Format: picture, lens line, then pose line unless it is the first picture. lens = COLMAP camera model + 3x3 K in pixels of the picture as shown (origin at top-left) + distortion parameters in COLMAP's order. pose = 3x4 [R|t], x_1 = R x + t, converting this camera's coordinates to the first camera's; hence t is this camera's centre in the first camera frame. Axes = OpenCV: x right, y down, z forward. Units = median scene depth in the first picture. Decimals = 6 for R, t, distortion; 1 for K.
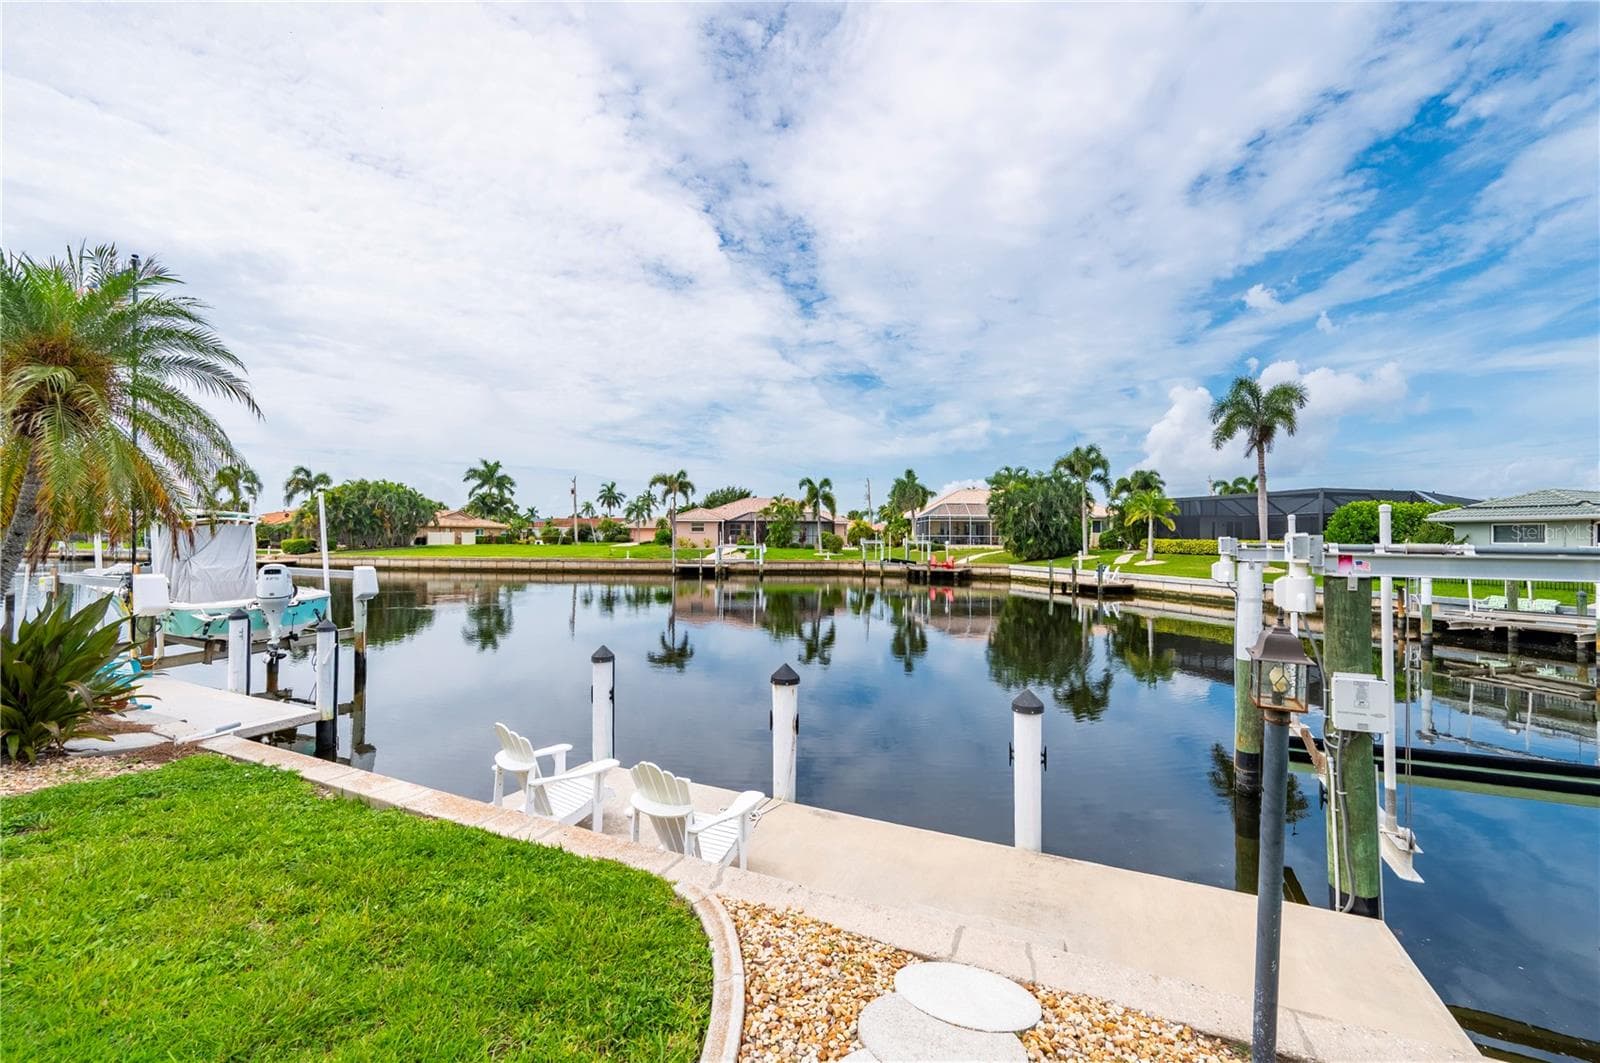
lens RADIAL K [[657.1, 0, 807.1], [0, 657.1, 529.9], [0, 0, 1]] dist [0.001027, -0.001361]
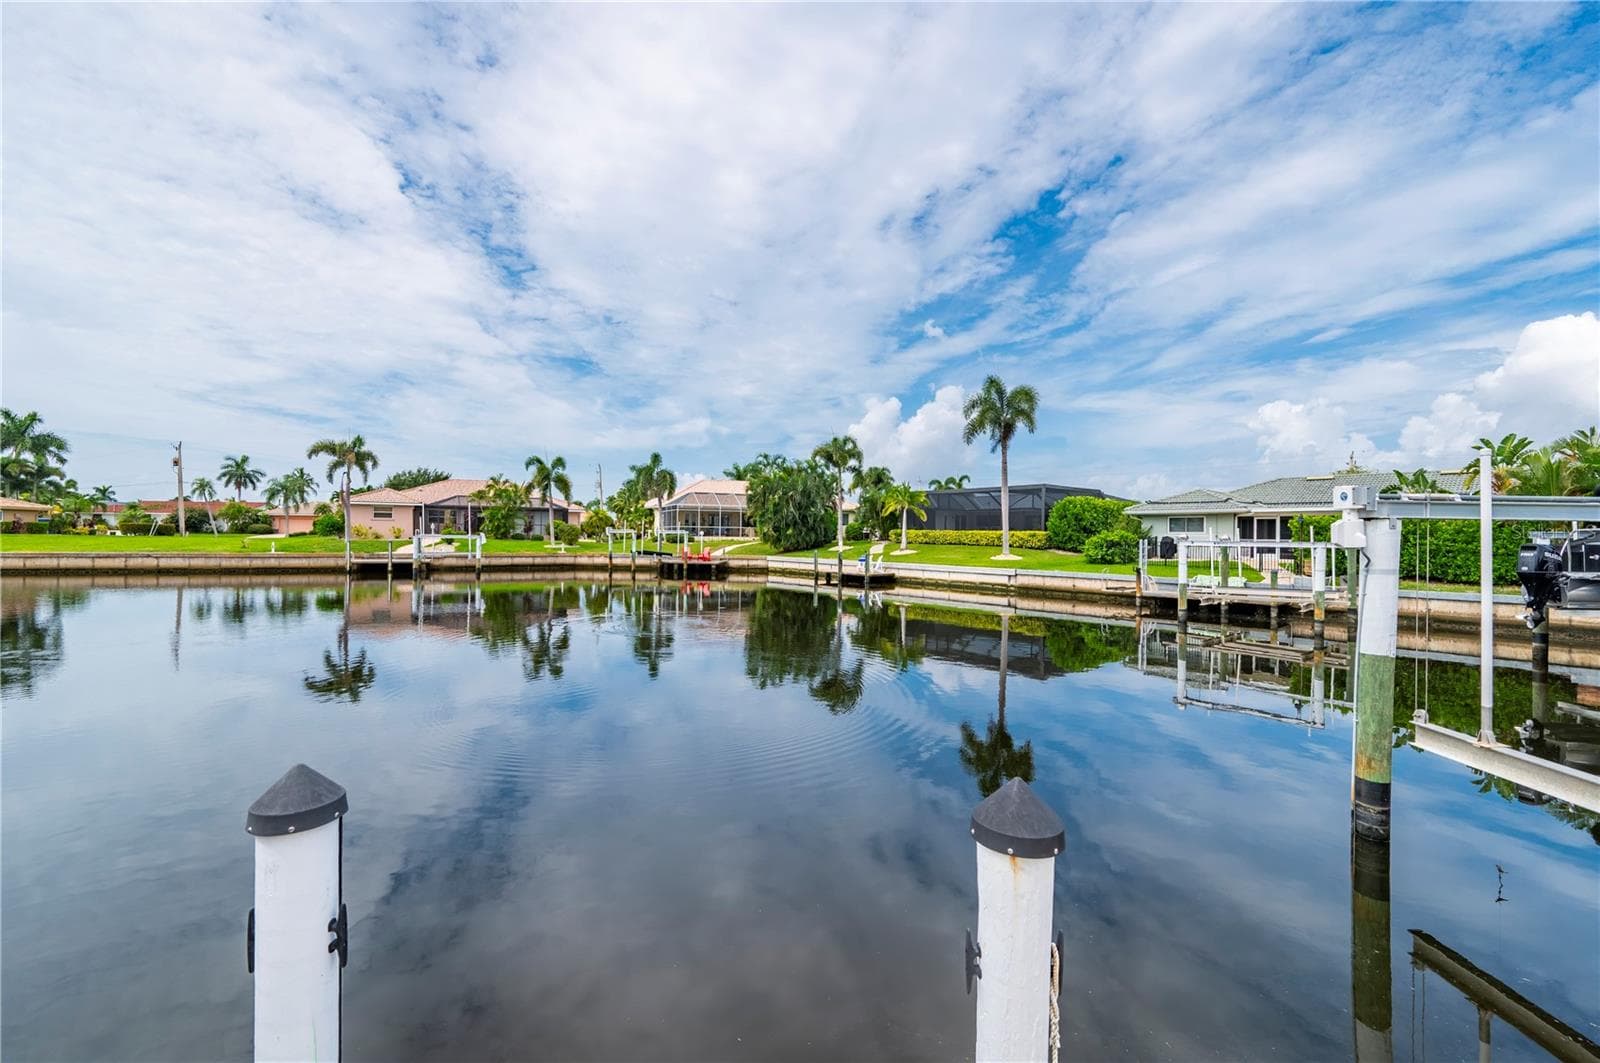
lens RADIAL K [[657.1, 0, 799.9], [0, 657.1, 537.4], [0, 0, 1]] dist [0.001027, -0.001361]
pose [[0.914976, 0.003707, 0.403491, -0.025899], [-0.010551, 0.999836, 0.014739, 0.008180], [-0.403370, -0.017743, 0.914865, 0.078670]]
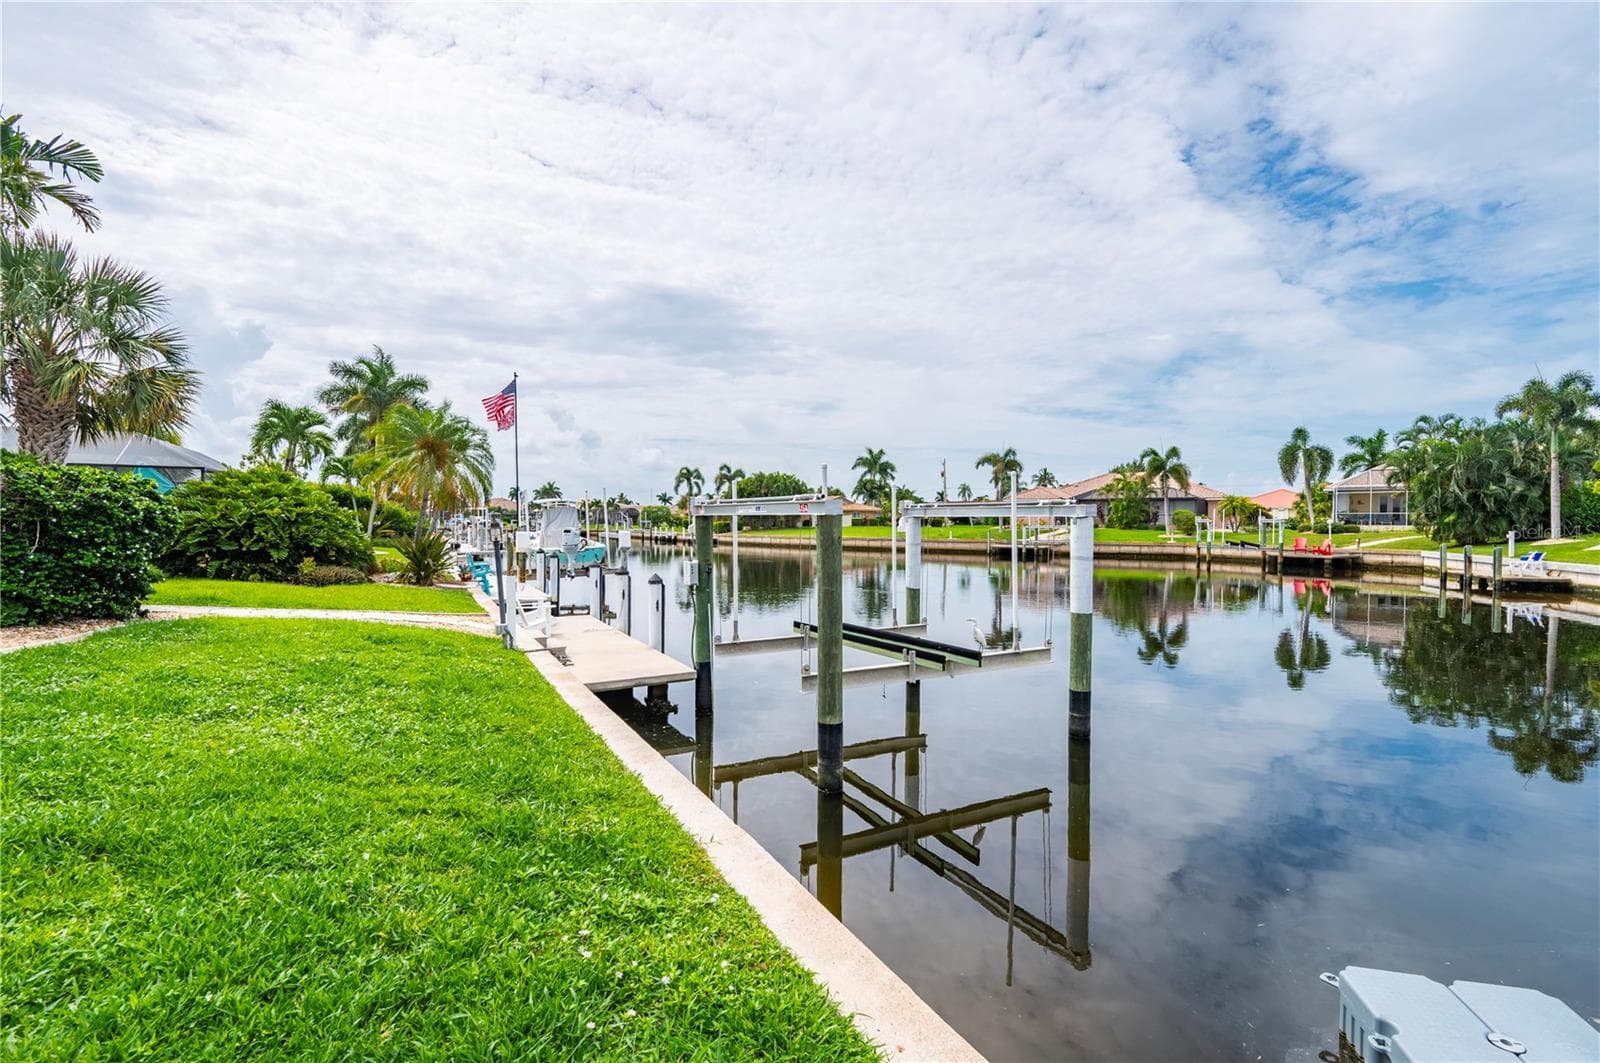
lens RADIAL K [[738.5, 0, 794.6], [0, 738.5, 538.8], [0, 0, 1]] dist [0.012228, -0.000686]
pose [[0.799467, 0.009795, -0.600630, 0.184787], [0.009848, 0.999519, 0.029408, 0.006321], [0.600629, -0.029426, 0.798986, -0.055107]]
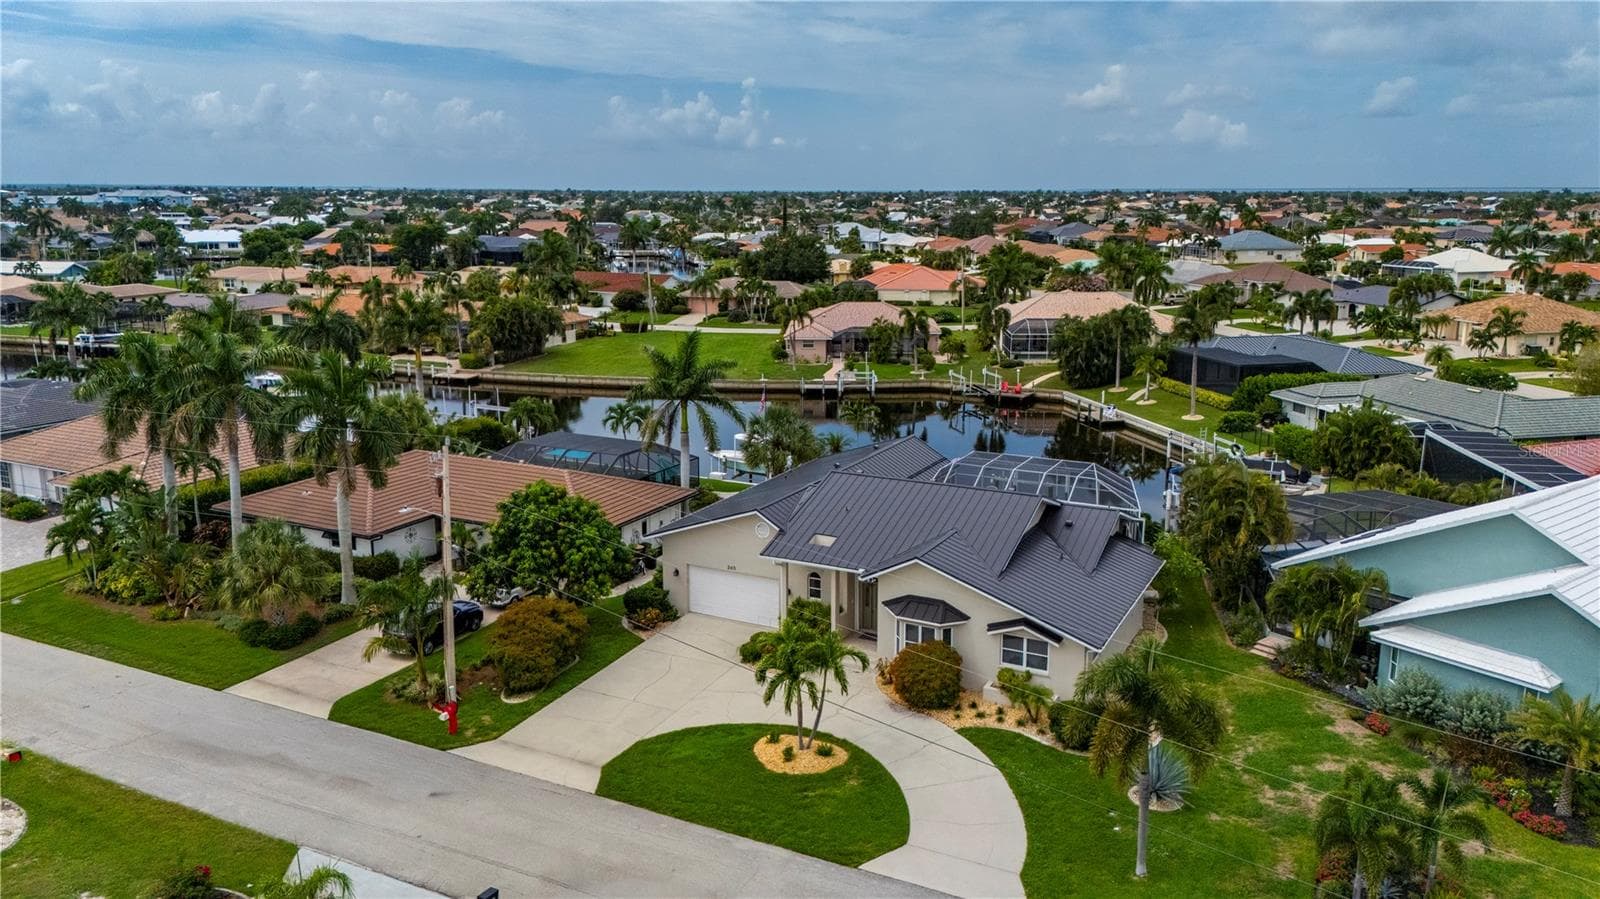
lens RADIAL K [[1232.3, 0, 798.8], [0, 1232.3, 445.7], [0, 0, 1]] dist [0.069258, -0.029899]
pose [[0.999038, 0.004977, -0.043579, -0.082503], [0.004866, 0.974835, 0.222873, -0.292421], [0.043592, -0.222870, 0.973873, -1.074649]]
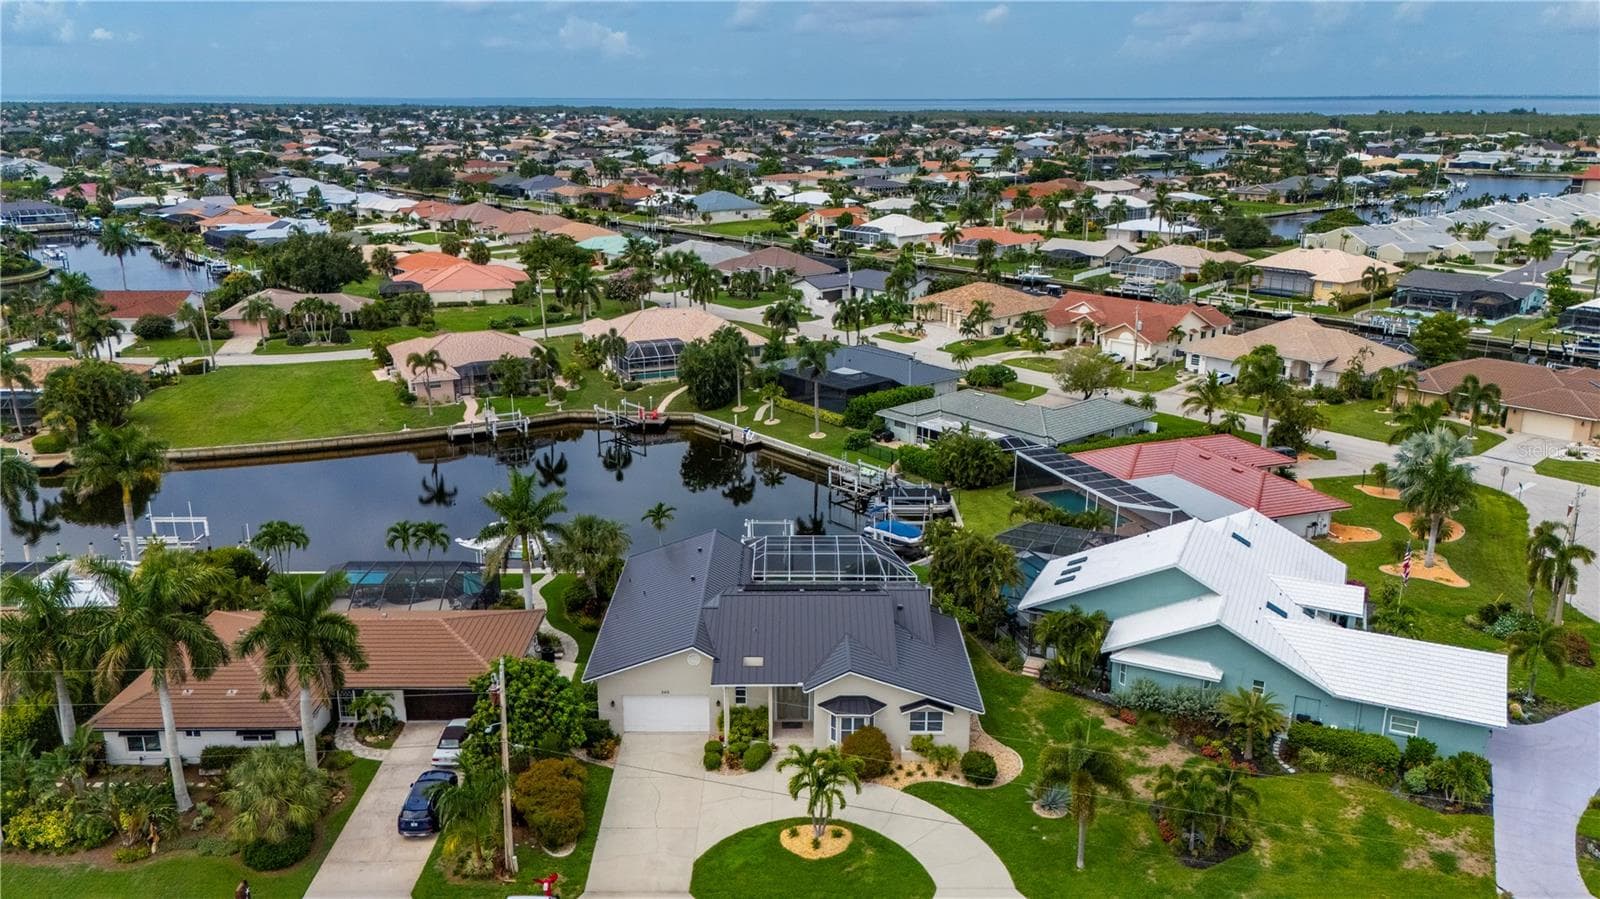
lens RADIAL K [[1232.3, 0, 818.4], [0, 1232.3, 448.3], [0, 0, 1]] dist [0.069258, -0.029899]
pose [[0.903709, -0.122433, 0.410269, -0.446907], [-0.005064, 0.955119, 0.296181, -0.526634], [-0.428118, -0.269738, 0.862529, -1.173237]]
